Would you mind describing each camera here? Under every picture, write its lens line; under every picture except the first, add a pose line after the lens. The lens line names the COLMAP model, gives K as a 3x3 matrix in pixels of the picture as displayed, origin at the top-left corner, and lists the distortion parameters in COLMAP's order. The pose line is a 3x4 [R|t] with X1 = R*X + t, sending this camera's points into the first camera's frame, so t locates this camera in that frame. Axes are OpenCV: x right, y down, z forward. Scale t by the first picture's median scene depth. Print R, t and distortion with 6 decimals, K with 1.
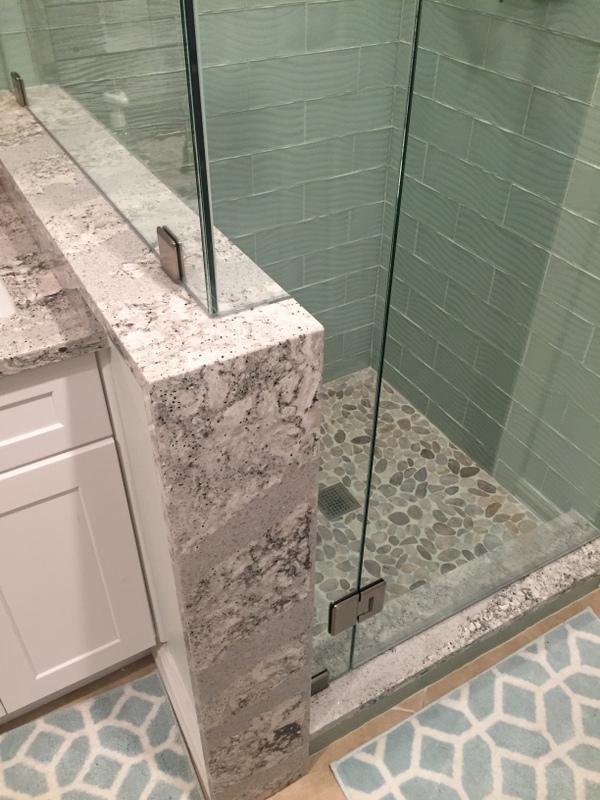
lens RADIAL K [[683.8, 0, 296.2], [0, 683.8, 403.4], [0, 0, 1]] dist [0.078804, -0.104815]
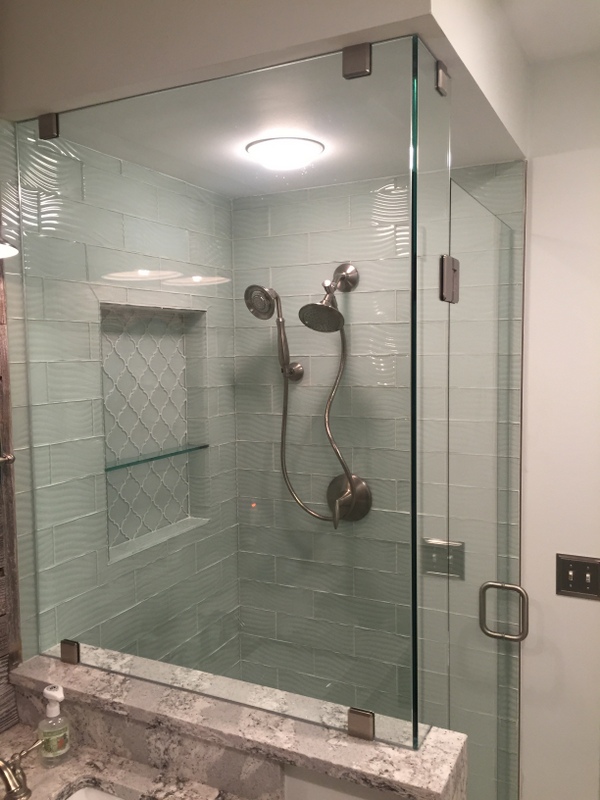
lens RADIAL K [[683.8, 0, 296.2], [0, 683.8, 403.4], [0, 0, 1]] dist [0.078804, -0.104815]
pose [[0.831885, -0.060857, 0.551601, -0.654349], [0.364003, 0.810113, -0.459585, -0.071021], [-0.418890, 0.583107, 0.696073, -0.313404]]
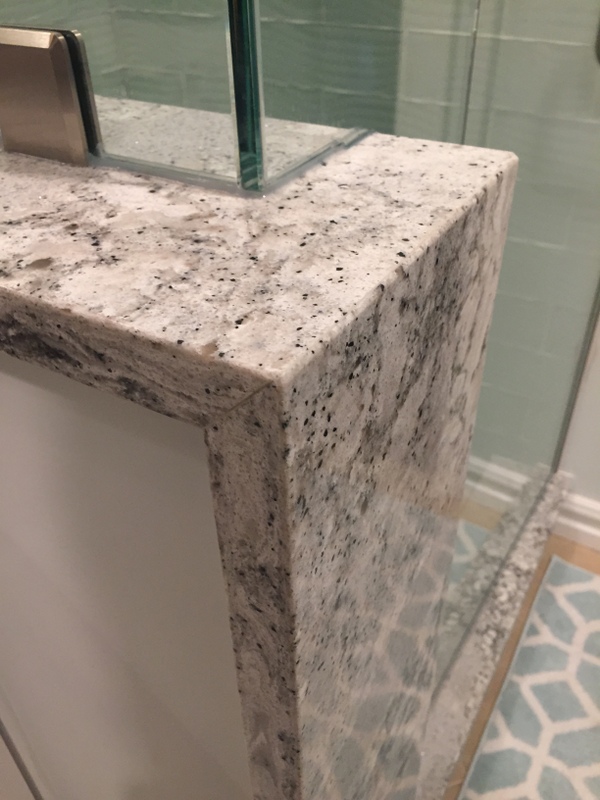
lens RADIAL K [[697.2, 0, 300.0], [0, 697.2, 400.0], [0, 0, 1]] dist [0.059073, -0.128733]
pose [[0.867172, -0.313899, 0.386626, -0.140322], [0.331345, 0.943238, 0.022628, -0.012040], [-0.371783, 0.108484, 0.921959, 0.332814]]
